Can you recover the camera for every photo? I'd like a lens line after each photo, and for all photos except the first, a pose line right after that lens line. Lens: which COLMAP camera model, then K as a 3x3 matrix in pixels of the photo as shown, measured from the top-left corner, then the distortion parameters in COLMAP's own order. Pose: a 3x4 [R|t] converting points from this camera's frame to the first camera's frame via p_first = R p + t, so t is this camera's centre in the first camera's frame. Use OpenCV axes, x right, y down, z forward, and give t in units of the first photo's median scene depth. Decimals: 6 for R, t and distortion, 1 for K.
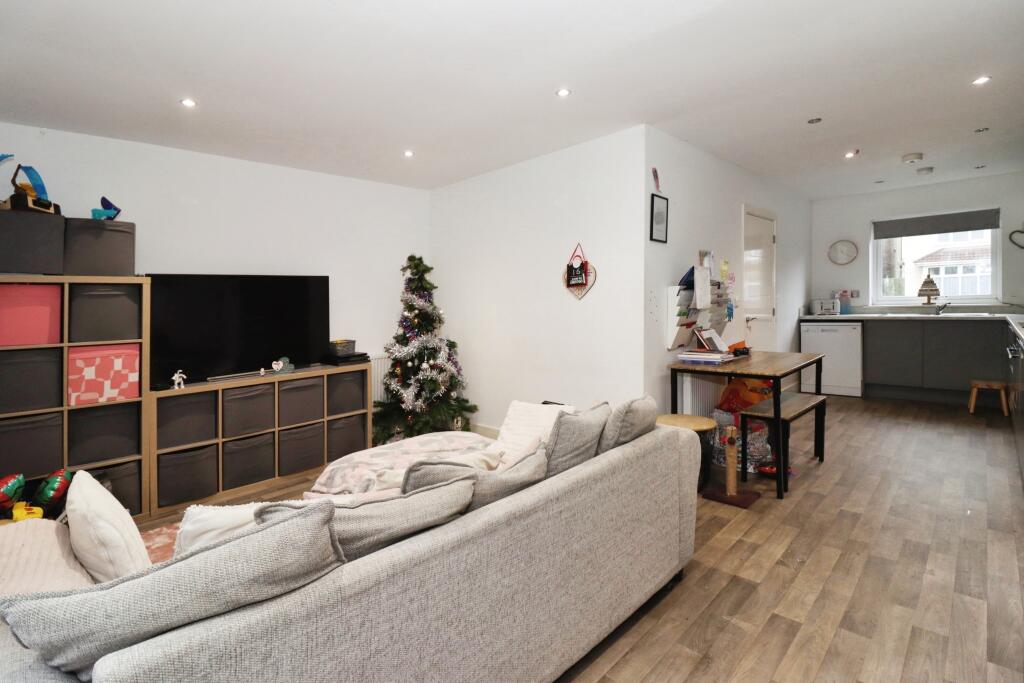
lens RADIAL K [[484.0, 0, 513.8], [0, 484.0, 318.3], [0, 0, 1]] dist [-0.001417, -0.015395]
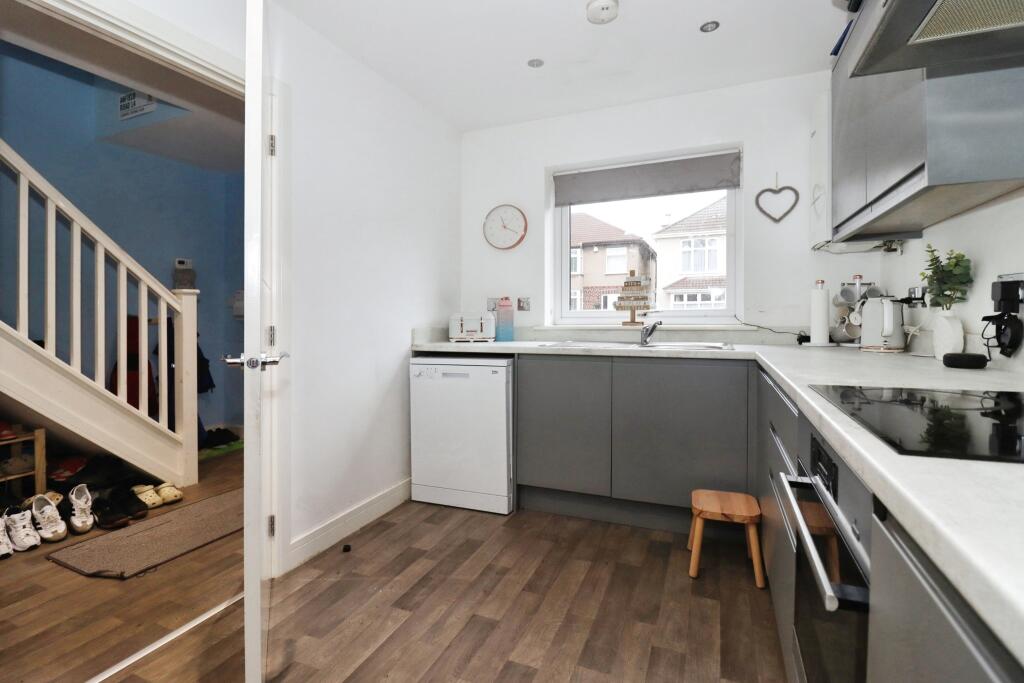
lens RADIAL K [[487.4, 0, 505.3], [0, 487.4, 324.4], [0, 0, 1]] dist [0.000391, -0.009374]
pose [[0.932833, 0.020510, 0.359724, 0.532135], [-0.010479, 0.999501, -0.029814, -0.011789], [-0.360156, 0.024042, 0.932582, 0.536129]]
